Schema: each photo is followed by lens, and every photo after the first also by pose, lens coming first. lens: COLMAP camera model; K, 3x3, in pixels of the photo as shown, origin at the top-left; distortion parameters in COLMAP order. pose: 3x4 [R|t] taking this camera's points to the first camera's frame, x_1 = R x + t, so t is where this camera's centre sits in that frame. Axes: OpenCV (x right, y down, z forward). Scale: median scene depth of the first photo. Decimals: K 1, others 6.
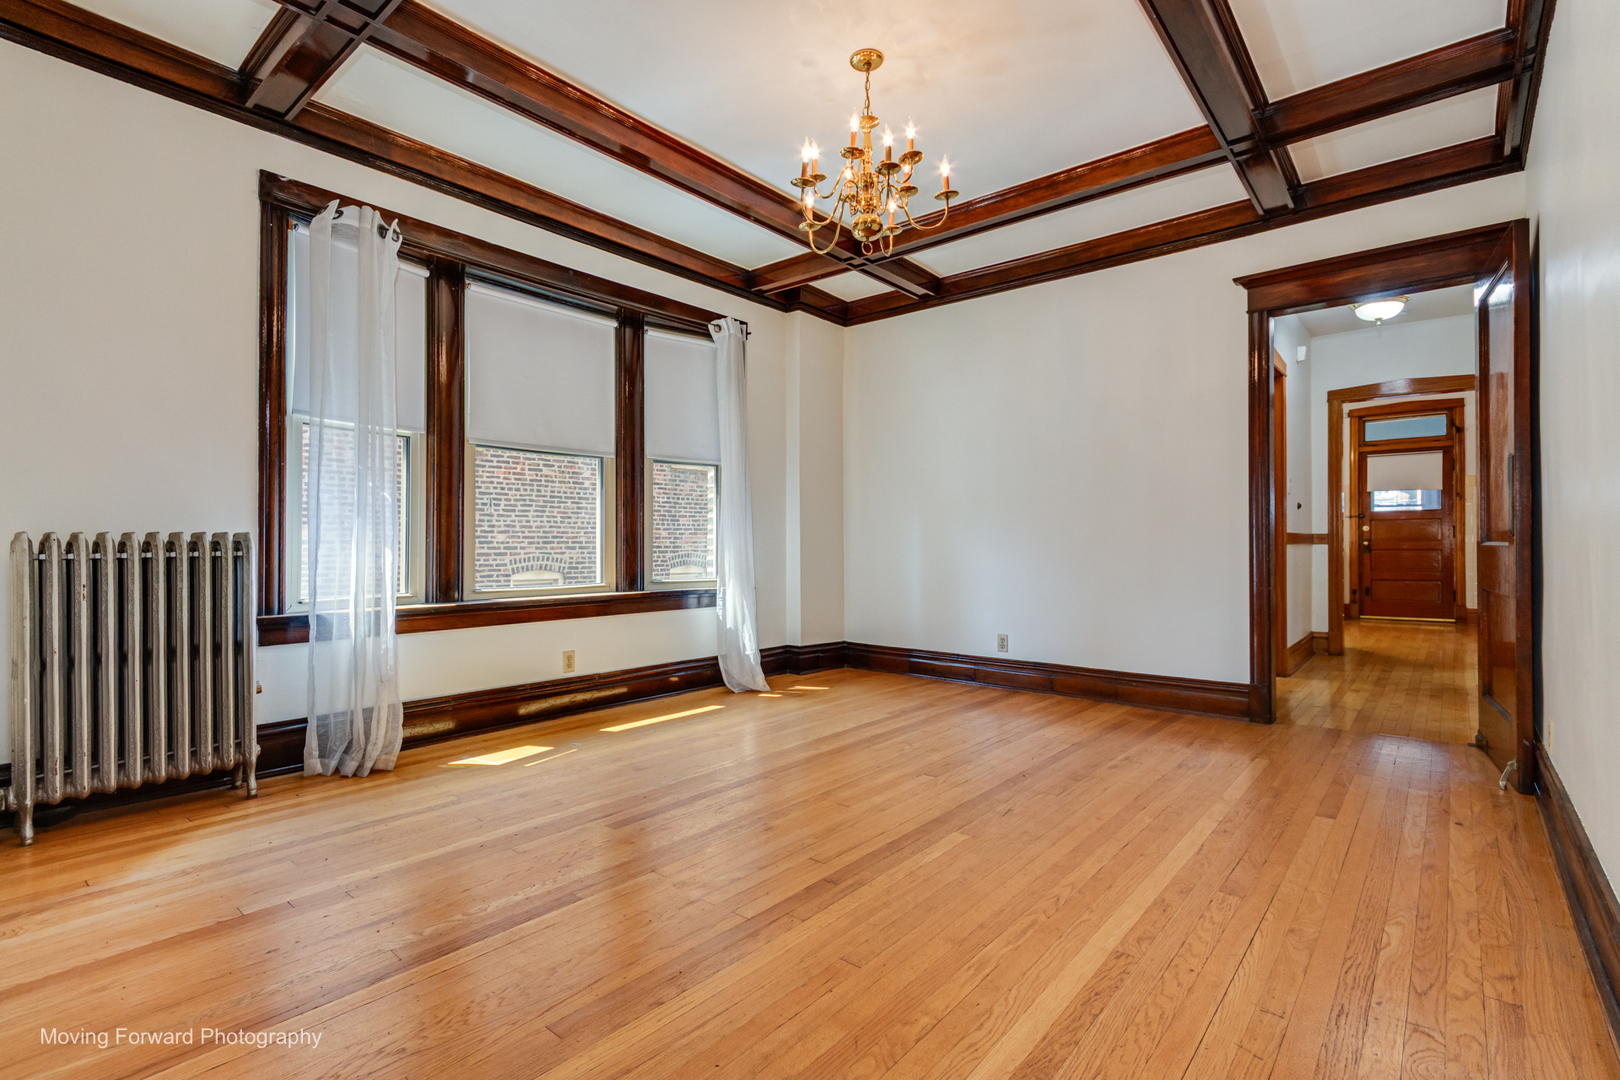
lens RADIAL K [[754.3, 0, 810.2], [0, 754.3, 533.1], [0, 0, 1]] dist [0.002501, 0.001127]
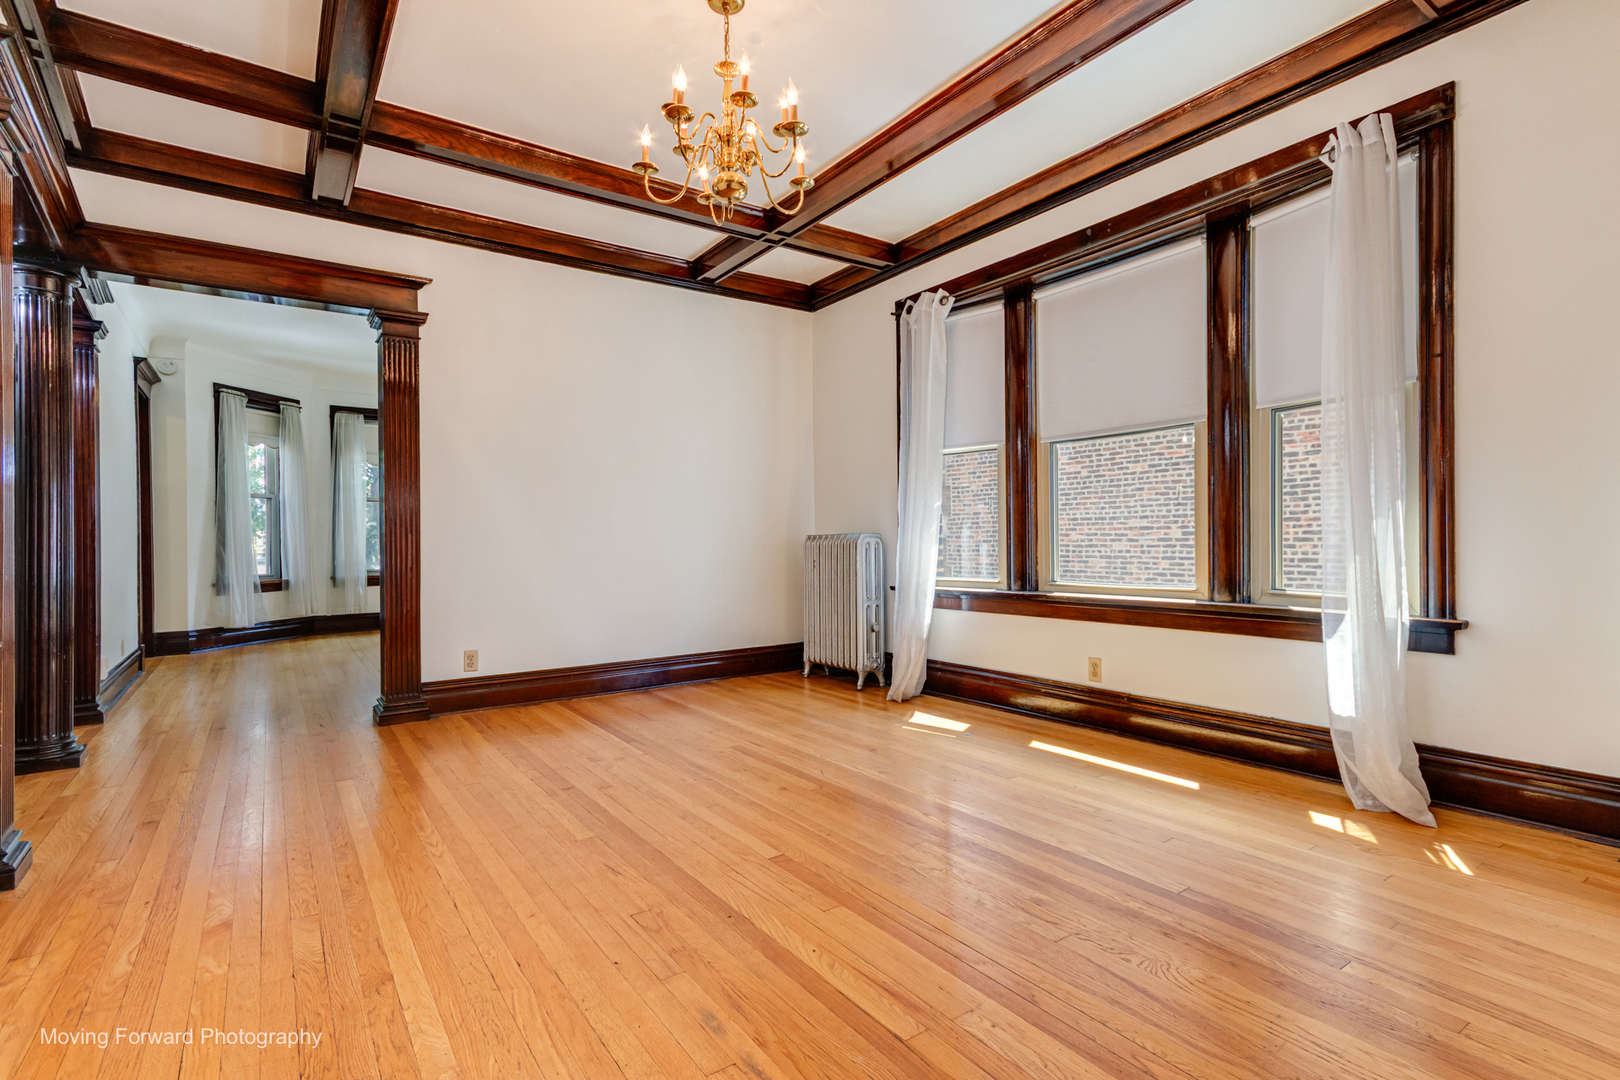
lens RADIAL K [[754.3, 0, 800.4], [0, 754.3, 548.2], [0, 0, 1]] dist [0.002501, 0.001127]
pose [[-0.252882, 0.009513, -0.967450, 0.803253], [0.027556, 0.999617, 0.002627, 0.018700], [0.967105, -0.025994, -0.253047, 1.135115]]
